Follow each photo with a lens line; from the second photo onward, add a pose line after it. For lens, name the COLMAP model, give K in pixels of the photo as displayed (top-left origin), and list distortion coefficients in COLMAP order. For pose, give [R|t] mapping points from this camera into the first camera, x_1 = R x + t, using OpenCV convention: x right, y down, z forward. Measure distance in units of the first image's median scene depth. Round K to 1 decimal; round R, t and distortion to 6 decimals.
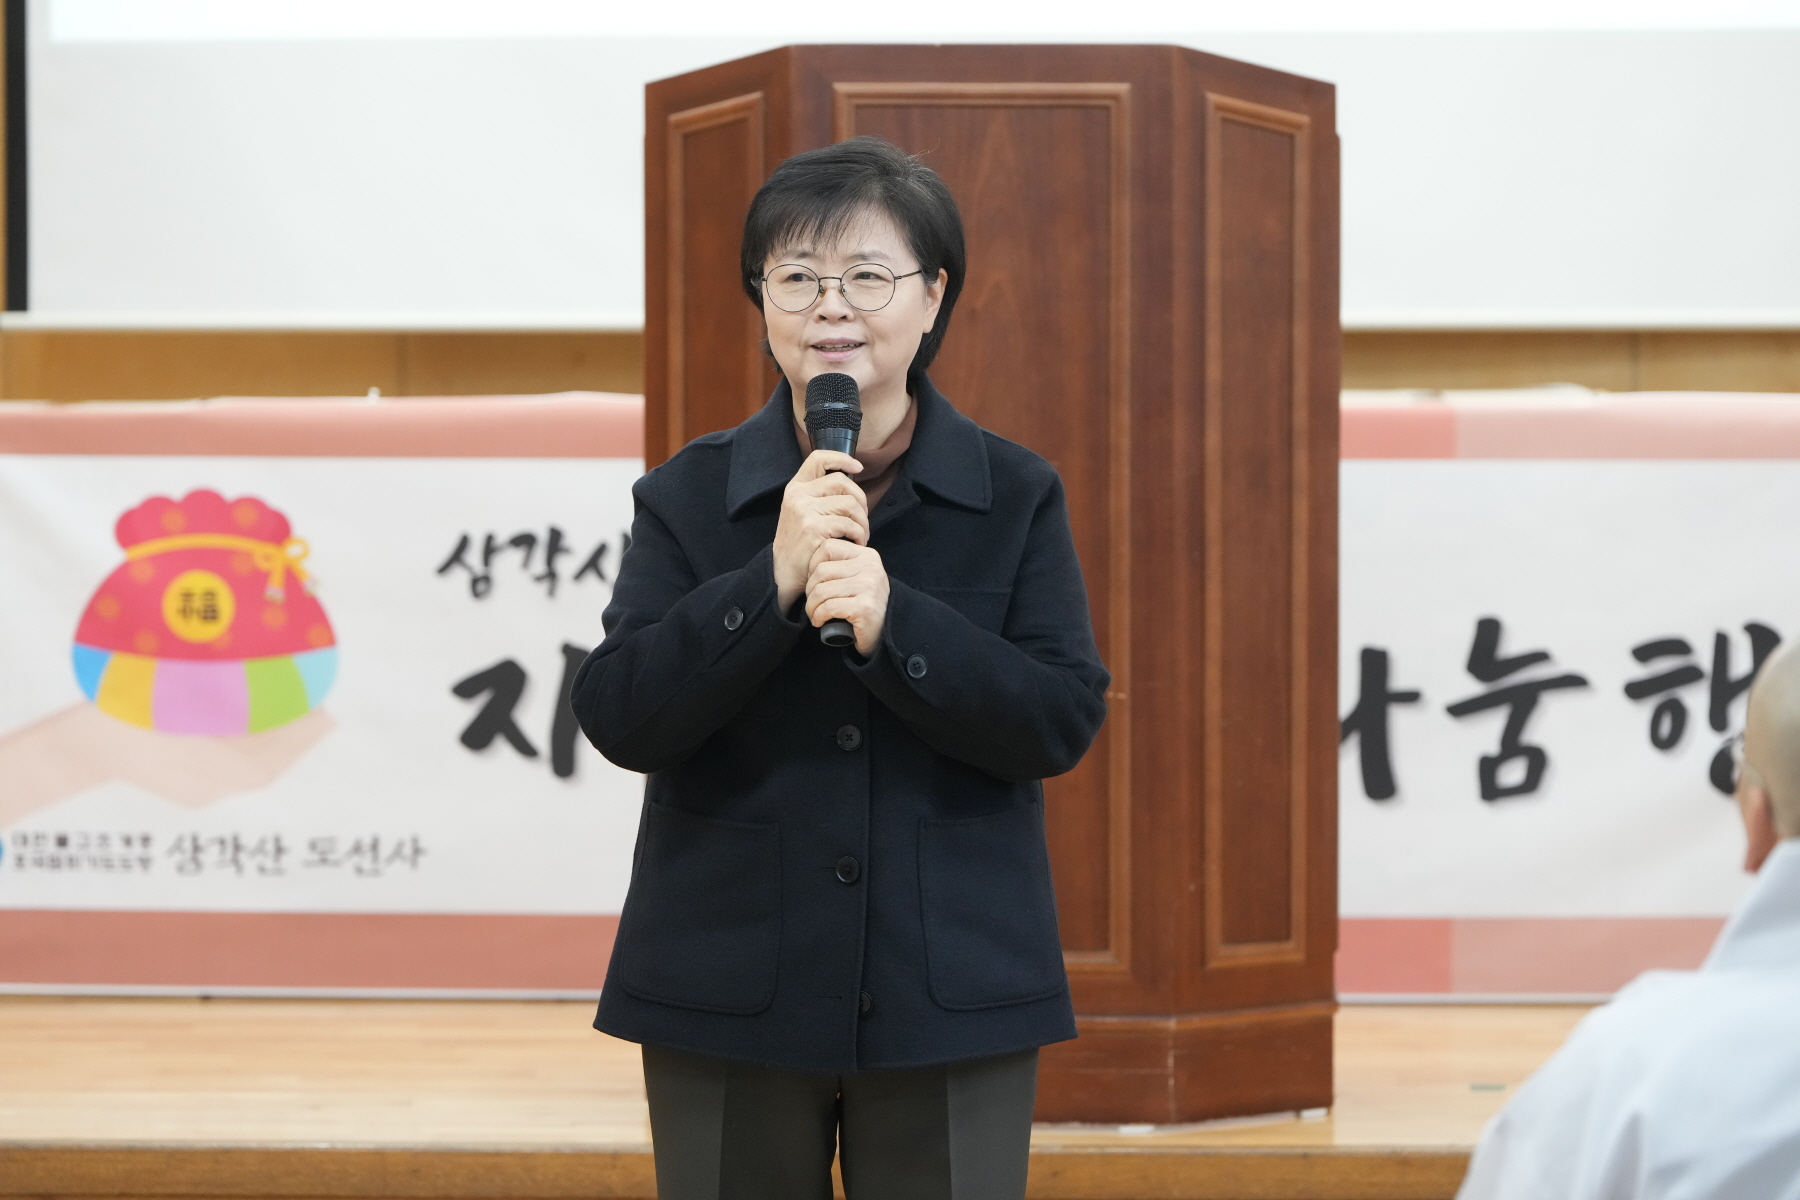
lens RADIAL K [[7833.1, 0, 900.4], [0, 7833.1, 591.1], [0, 0, 1]] dist [-0.140651, 0.000000]
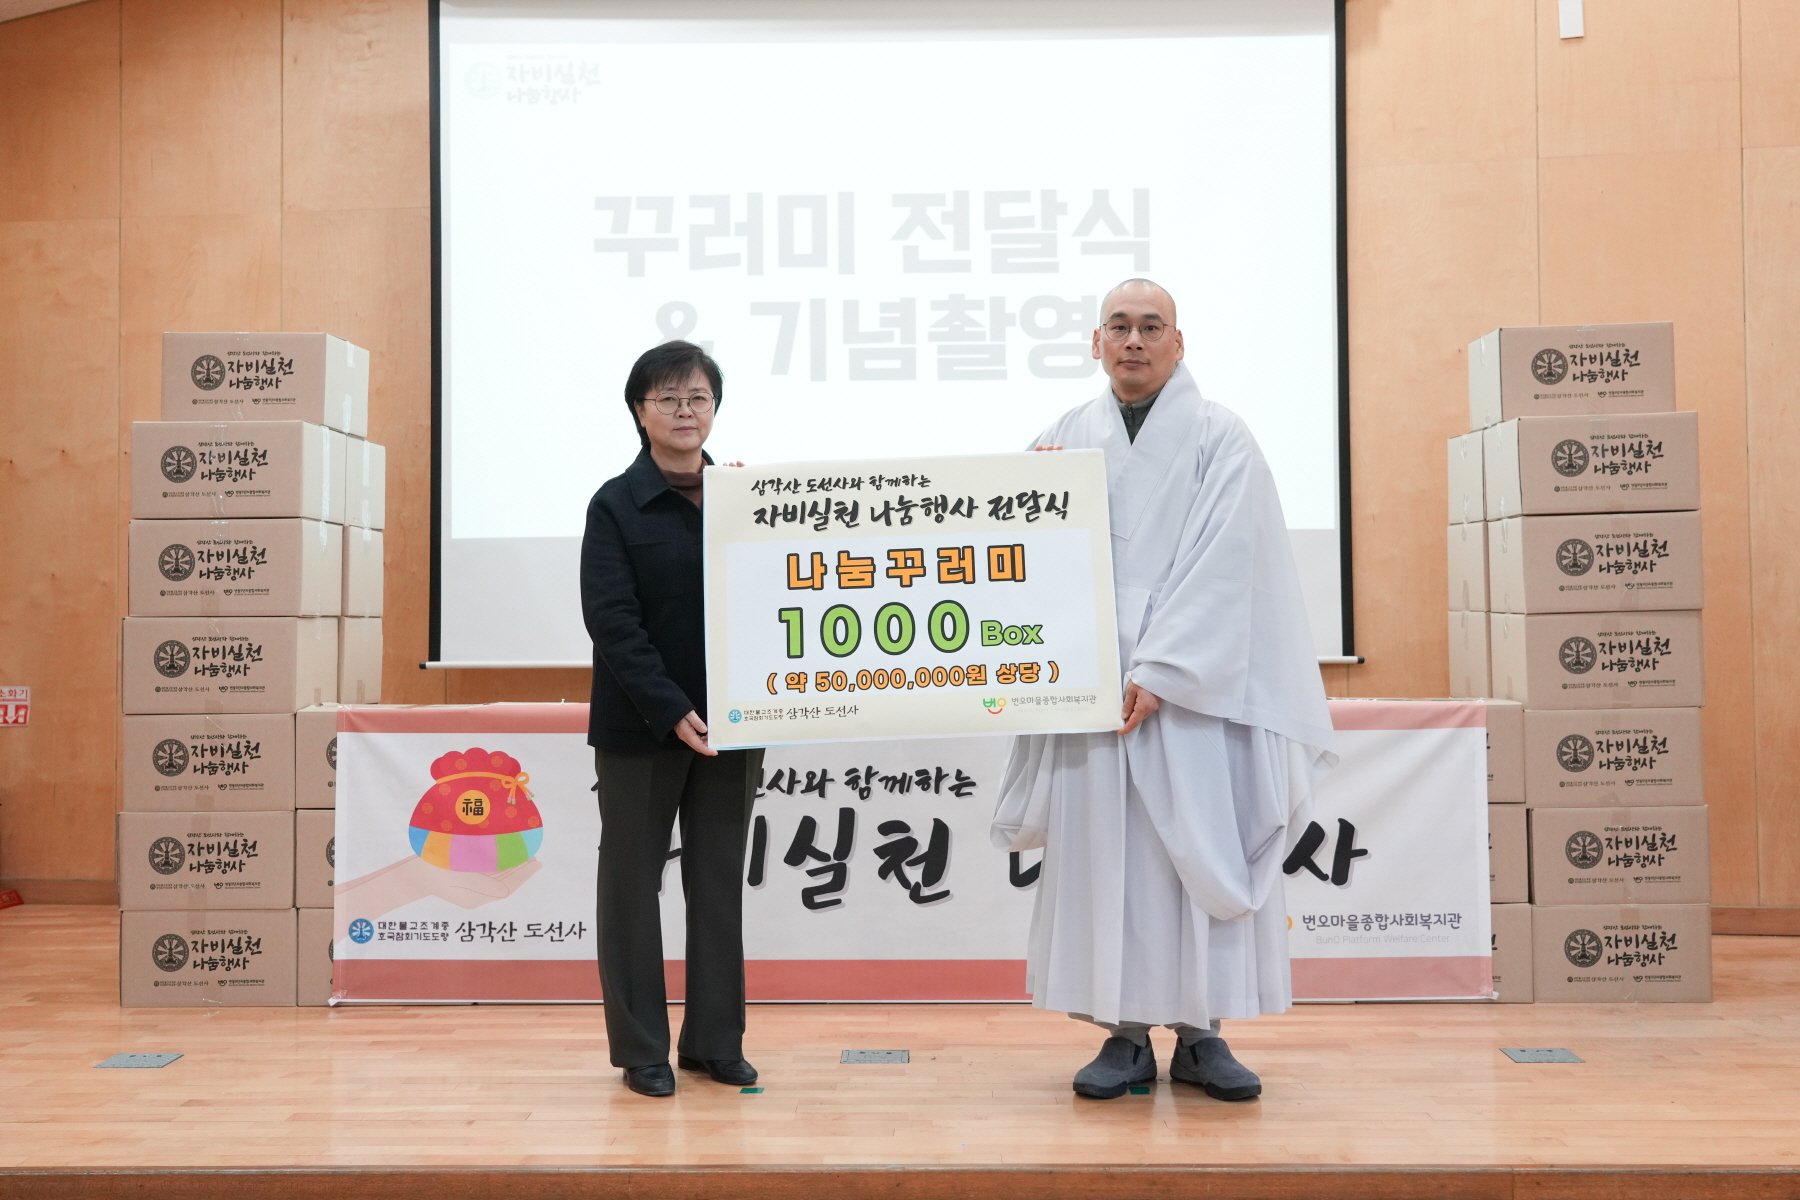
lens RADIAL K [[1887.4, 0, 911.7], [0, 1887.4, 554.9], [0, 0, 1]] dist [0.024319, 0.000000]
pose [[0.999714, -0.003104, 0.023723, 0.011656], [0.005214, 0.995985, -0.089373, -0.018623], [-0.023350, 0.089471, 0.995716, 0.510732]]
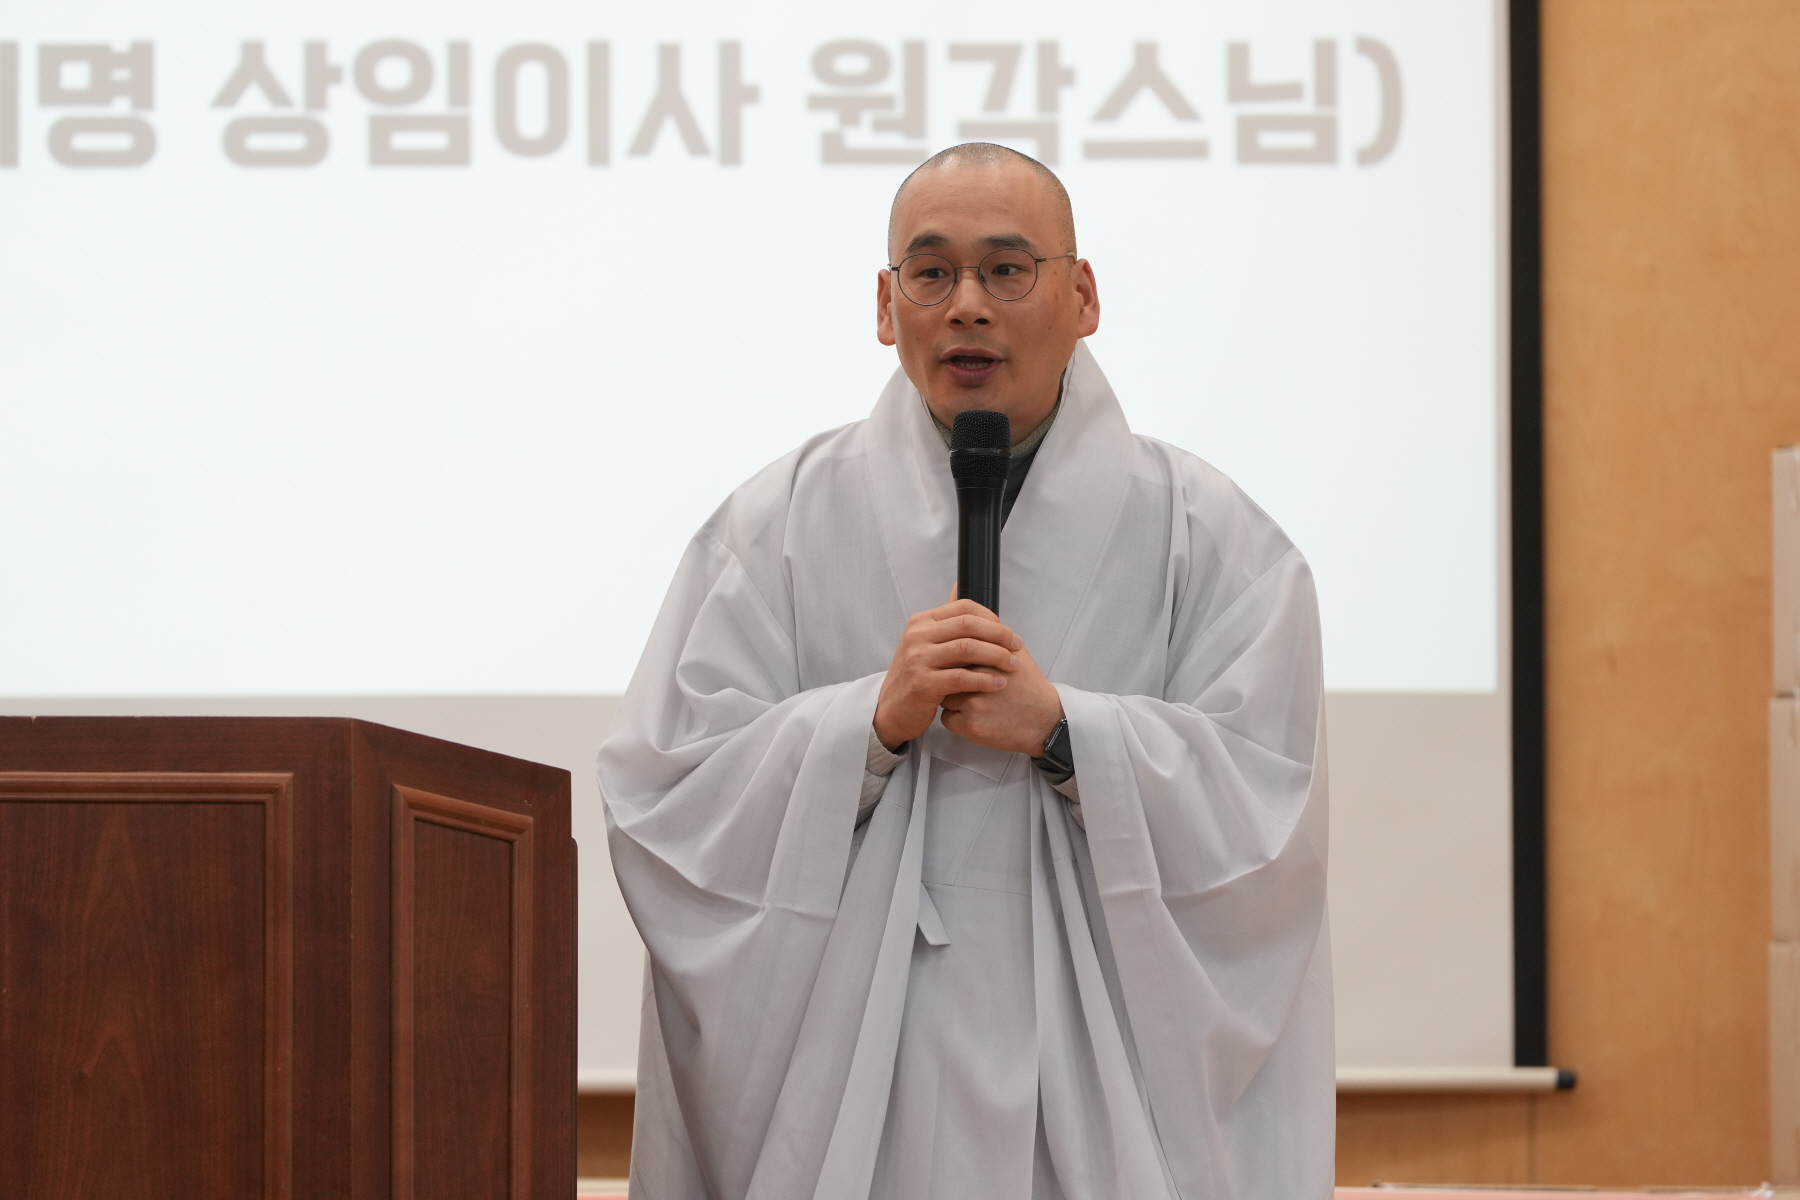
lens RADIAL K [[10077.1, 0, 907.1], [0, 10077.1, 599.6], [0, 0, 1]] dist [-0.099566, 0.000000]
pose [[0.996075, 0.002417, 0.088478, 0.002427], [0.004676, 0.996794, -0.079868, -0.003807], [-0.088387, 0.079968, 0.992871, 0.037627]]
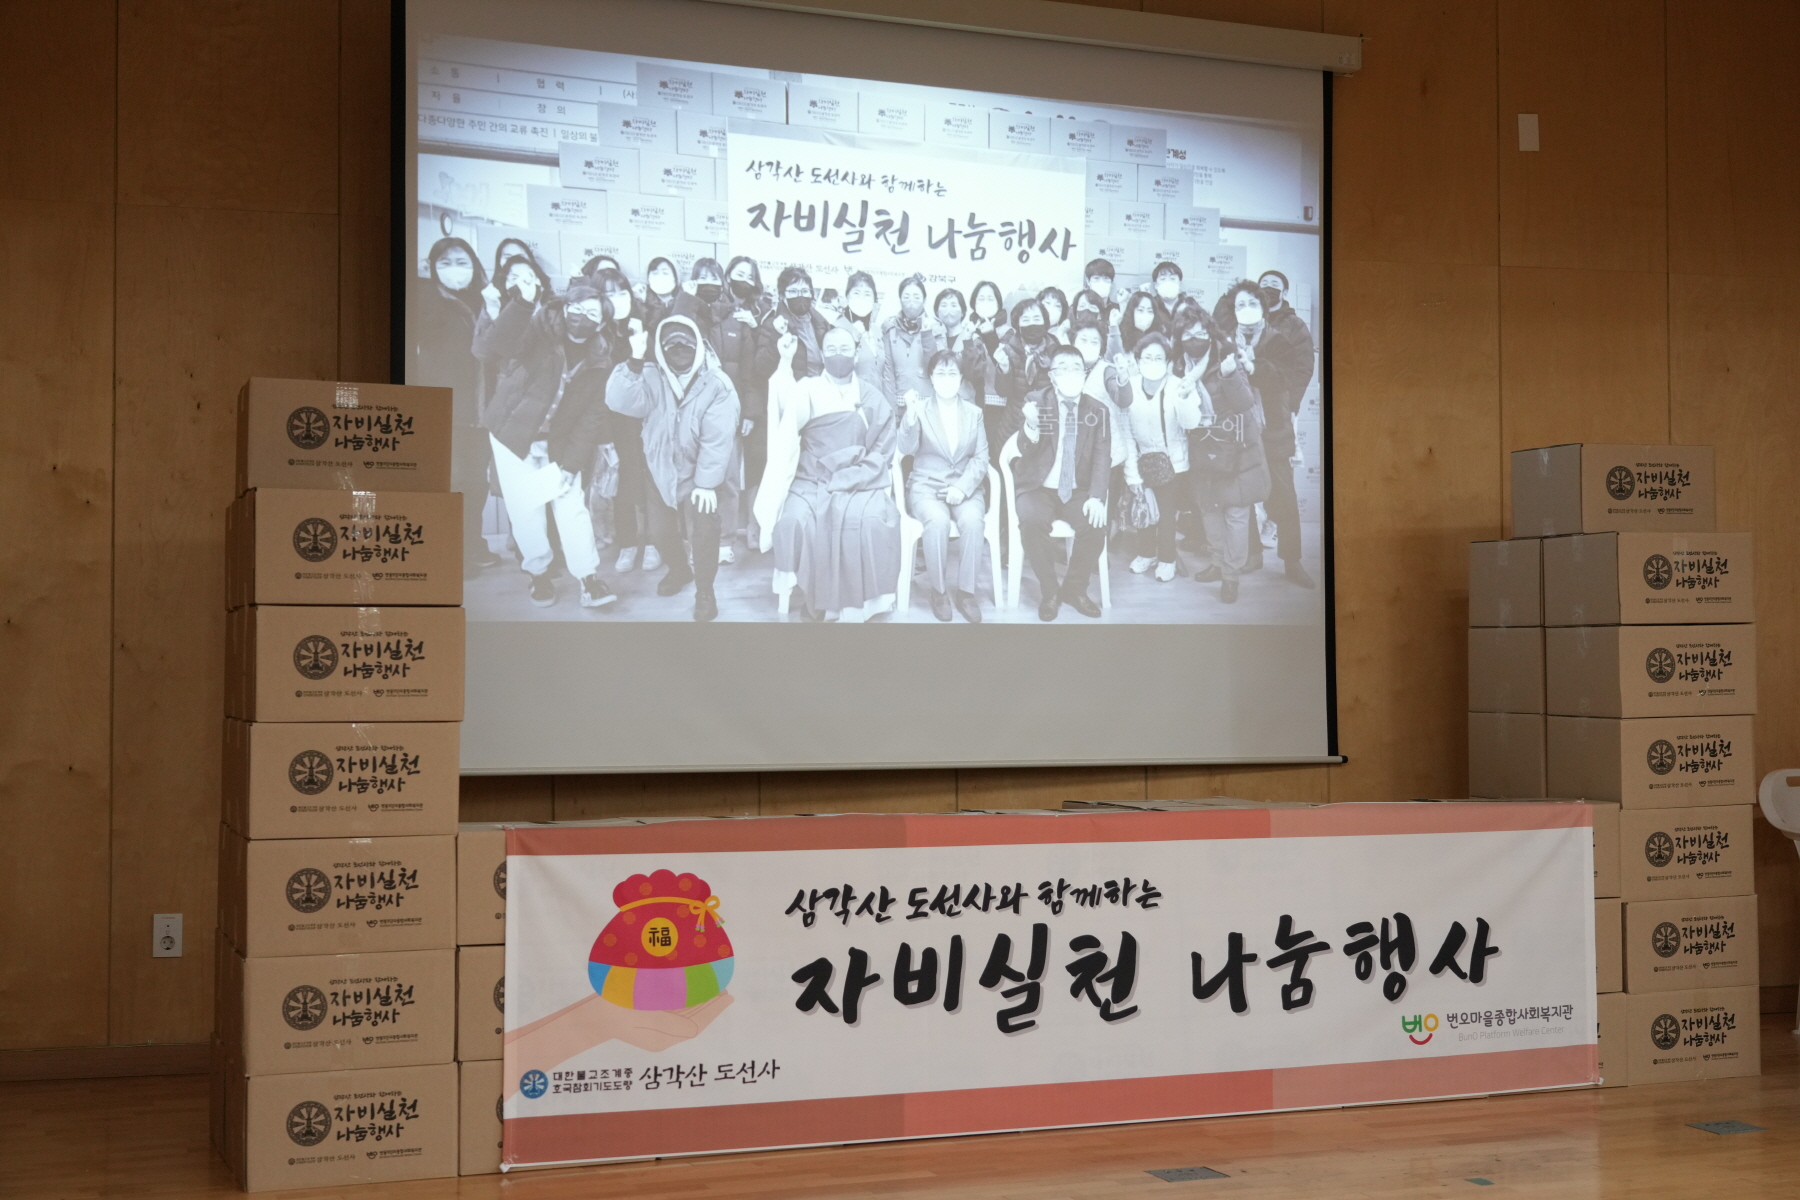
lens RADIAL K [[2377.6, 0, 918.4], [0, 2377.6, 609.6], [0, 0, 1]] dist [0.016974, 0.000000]
pose [[0.912318, 0.014311, 0.409232, -0.259559], [0.021807, 0.996273, -0.083455, -0.025849], [-0.408901, 0.085062, 0.908606, 0.480607]]
